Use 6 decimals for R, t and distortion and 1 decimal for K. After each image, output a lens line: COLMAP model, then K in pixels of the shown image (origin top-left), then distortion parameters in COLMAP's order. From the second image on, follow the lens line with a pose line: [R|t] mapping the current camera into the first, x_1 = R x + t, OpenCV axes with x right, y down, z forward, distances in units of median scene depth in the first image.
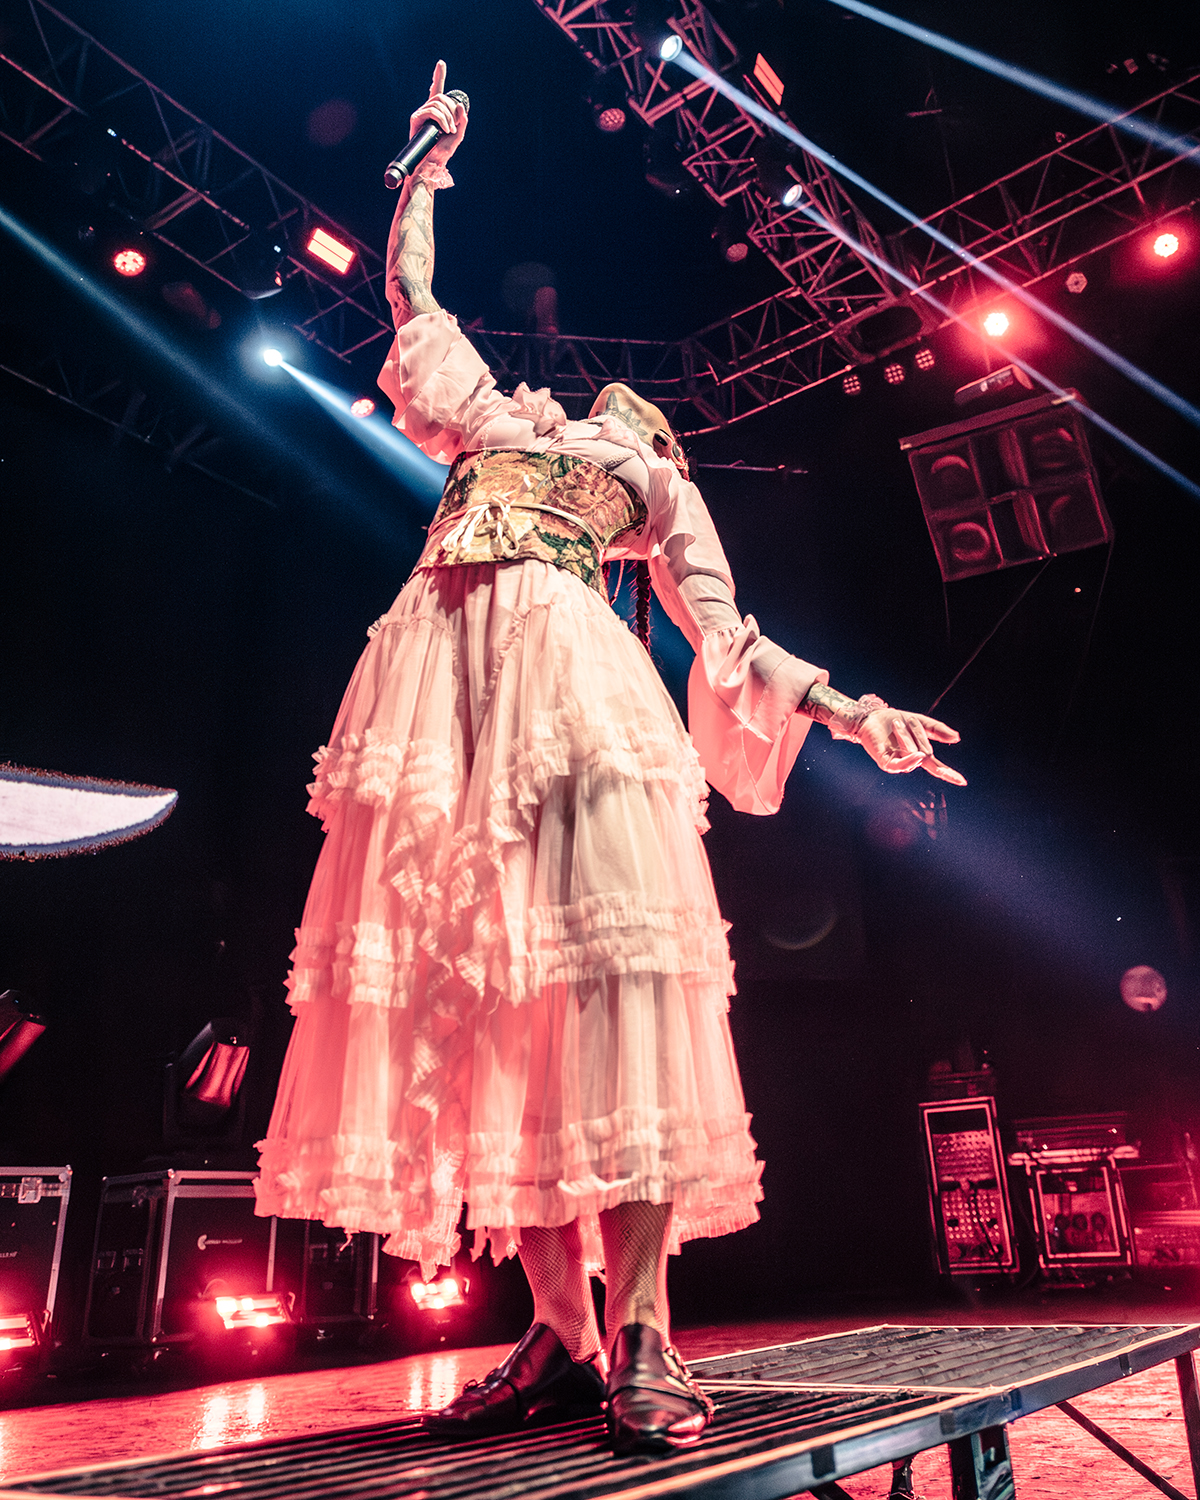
lens RADIAL K [[1057.1, 0, 600.0], [0, 1057.1, 750.0], [0, 0, 1]] dist [-0.002498, 0.001728]
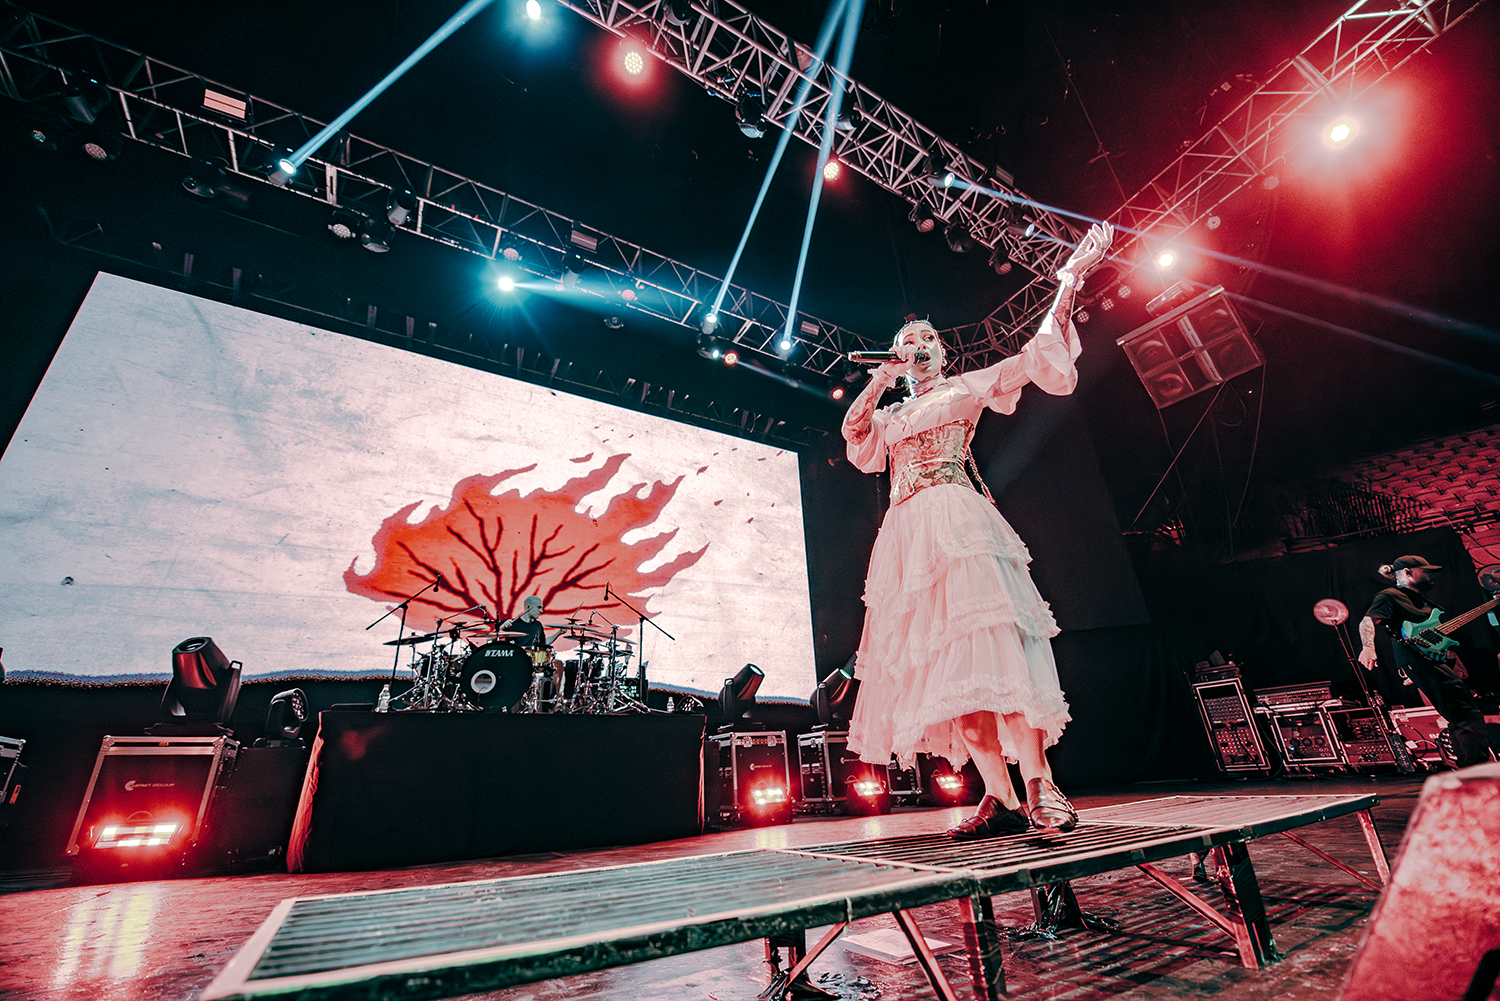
lens RADIAL K [[682.0, 0, 750.0], [0, 682.0, 500.5], [0, 0, 1]] dist [-0.000991, 0.000029]
pose [[0.896726, -0.174428, -0.406764, 0.145328], [0.209065, 0.977002, 0.041934, -0.204704], [0.390095, -0.122644, 0.912570, -0.383981]]
